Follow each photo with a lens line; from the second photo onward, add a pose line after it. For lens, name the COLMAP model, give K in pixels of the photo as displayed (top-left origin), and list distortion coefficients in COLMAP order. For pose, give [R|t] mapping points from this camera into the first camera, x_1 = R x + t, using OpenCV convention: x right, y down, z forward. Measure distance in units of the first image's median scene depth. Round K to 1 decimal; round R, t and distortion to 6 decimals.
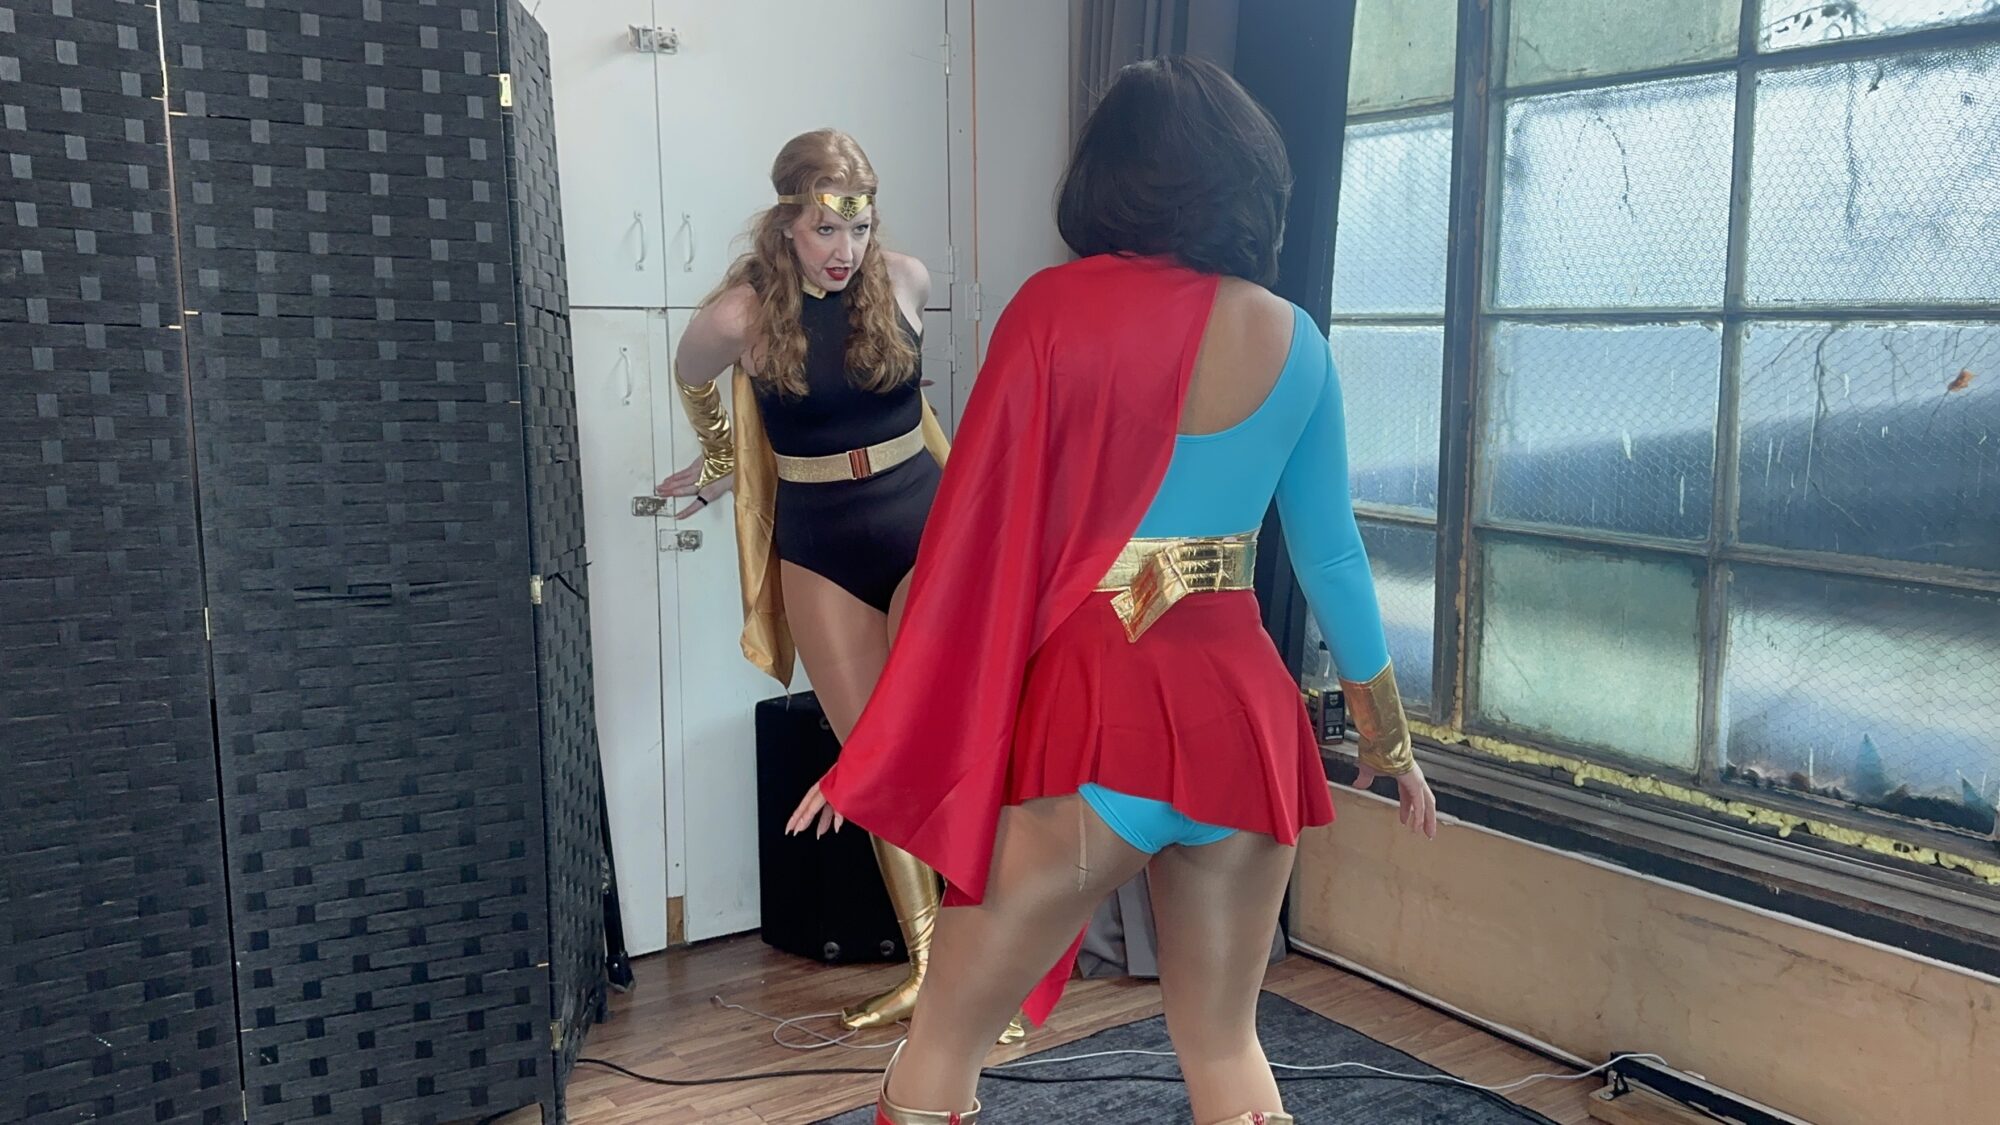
lens RADIAL K [[1716.4, 0, 1000.0], [0, 1716.4, 562.5], [0, 0, 1]] dist [0.016234, -0.002377]
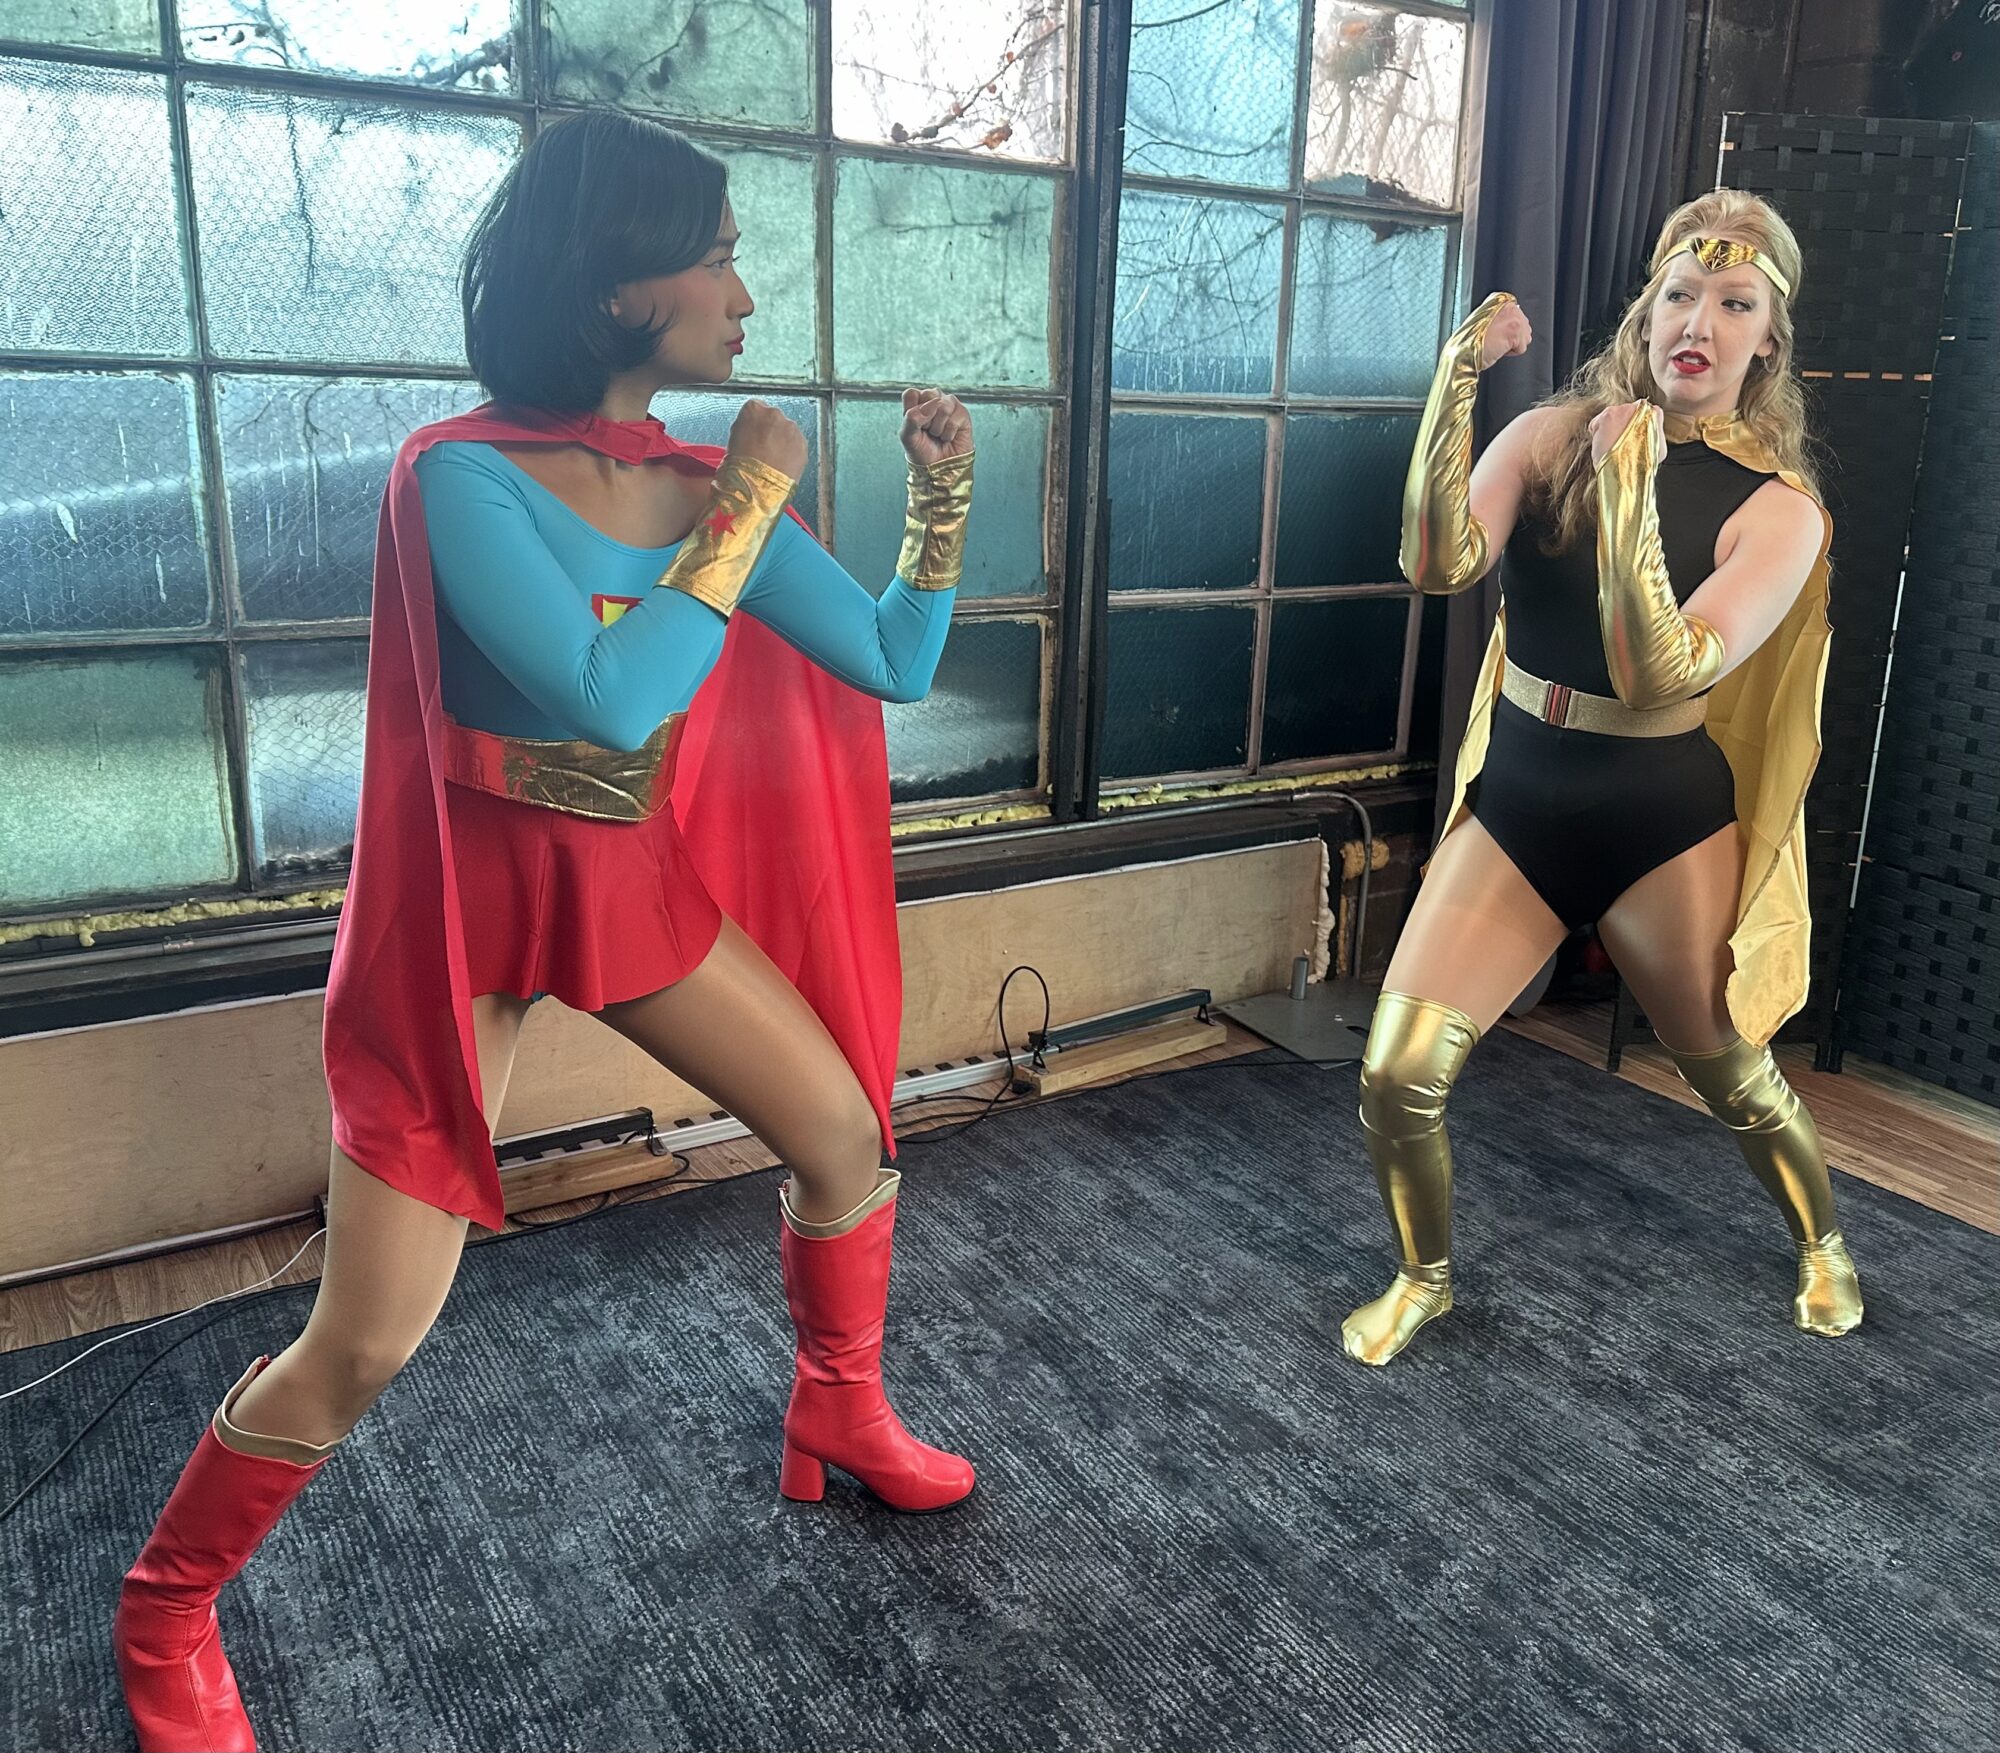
lens RADIAL K [[1761.5, 0, 1000.0], [0, 1761.5, 876.5], [0, 0, 1]] dist [0.003421, -0.043447]
pose [[0.019874, -0.260761, 0.965199, -0.508441], [0.101069, 0.960968, 0.257537, -0.082920], [-0.994681, 0.092433, 0.045454, 0.579464]]
